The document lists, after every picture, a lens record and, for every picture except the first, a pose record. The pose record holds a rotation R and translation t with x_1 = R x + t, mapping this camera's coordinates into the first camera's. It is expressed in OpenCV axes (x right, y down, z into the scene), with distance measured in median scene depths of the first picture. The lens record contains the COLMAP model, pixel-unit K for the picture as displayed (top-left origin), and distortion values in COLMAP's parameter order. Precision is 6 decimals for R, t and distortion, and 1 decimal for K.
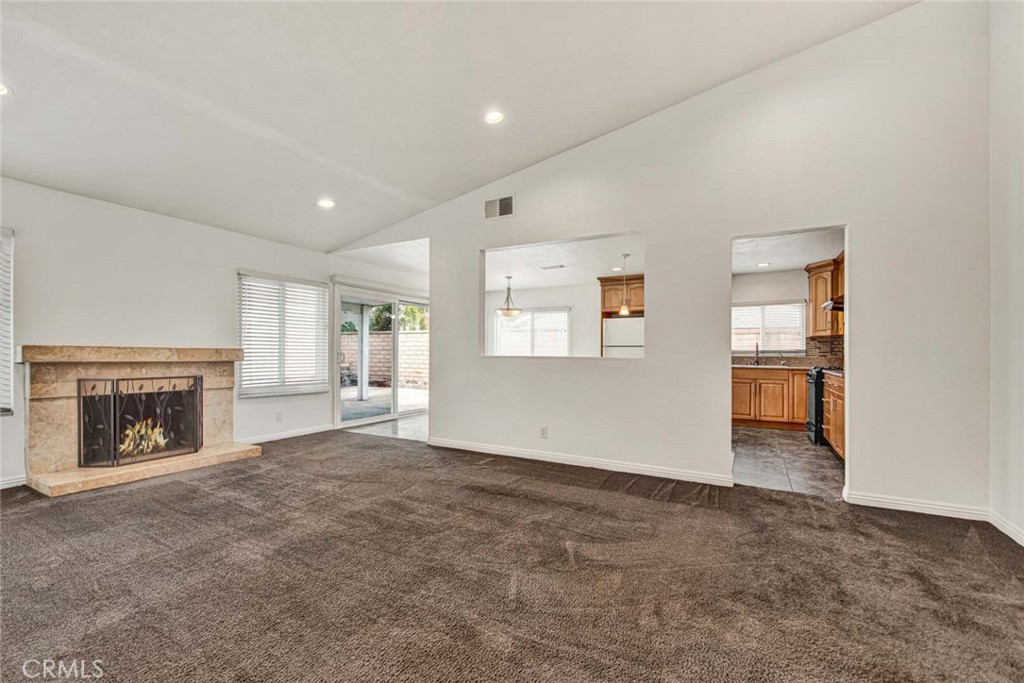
lens RADIAL K [[436.4, 0, 512.0], [0, 436.4, 341.5], [0, 0, 1]] dist [-0.000372, -0.000539]
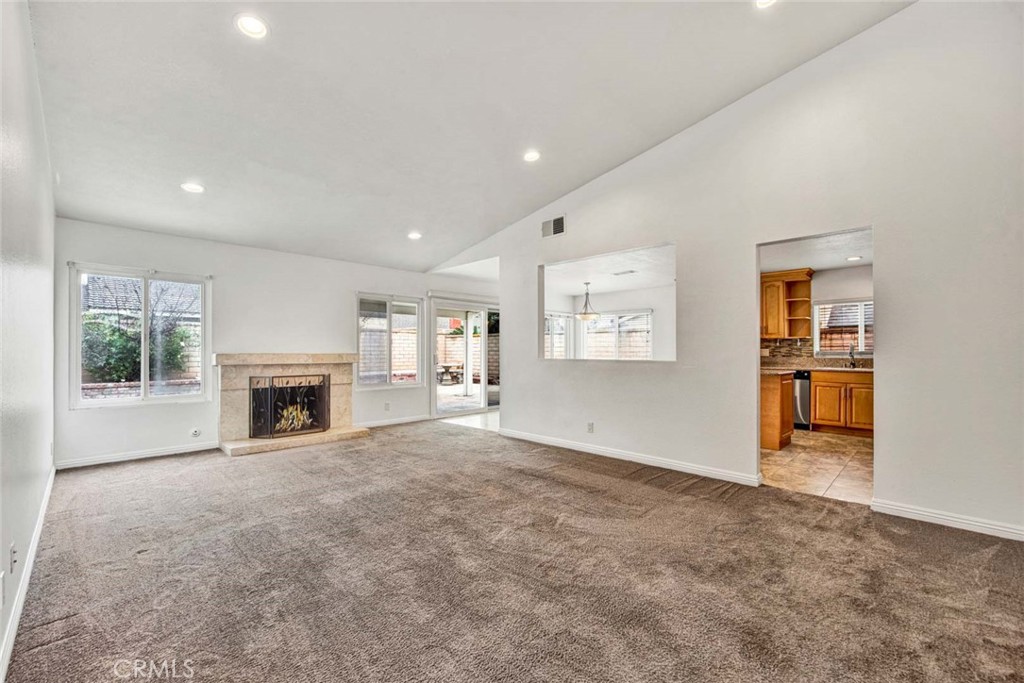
lens RADIAL K [[429.9, 0, 512.0], [0, 429.9, 341.5], [0, 0, 1]] dist [0.023807, -0.000171]
pose [[0.963422, -0.012098, -0.267716, 0.213051], [0.012622, 0.999920, 0.000238, -0.017032], [0.267692, -0.003608, 0.963498, -0.136601]]
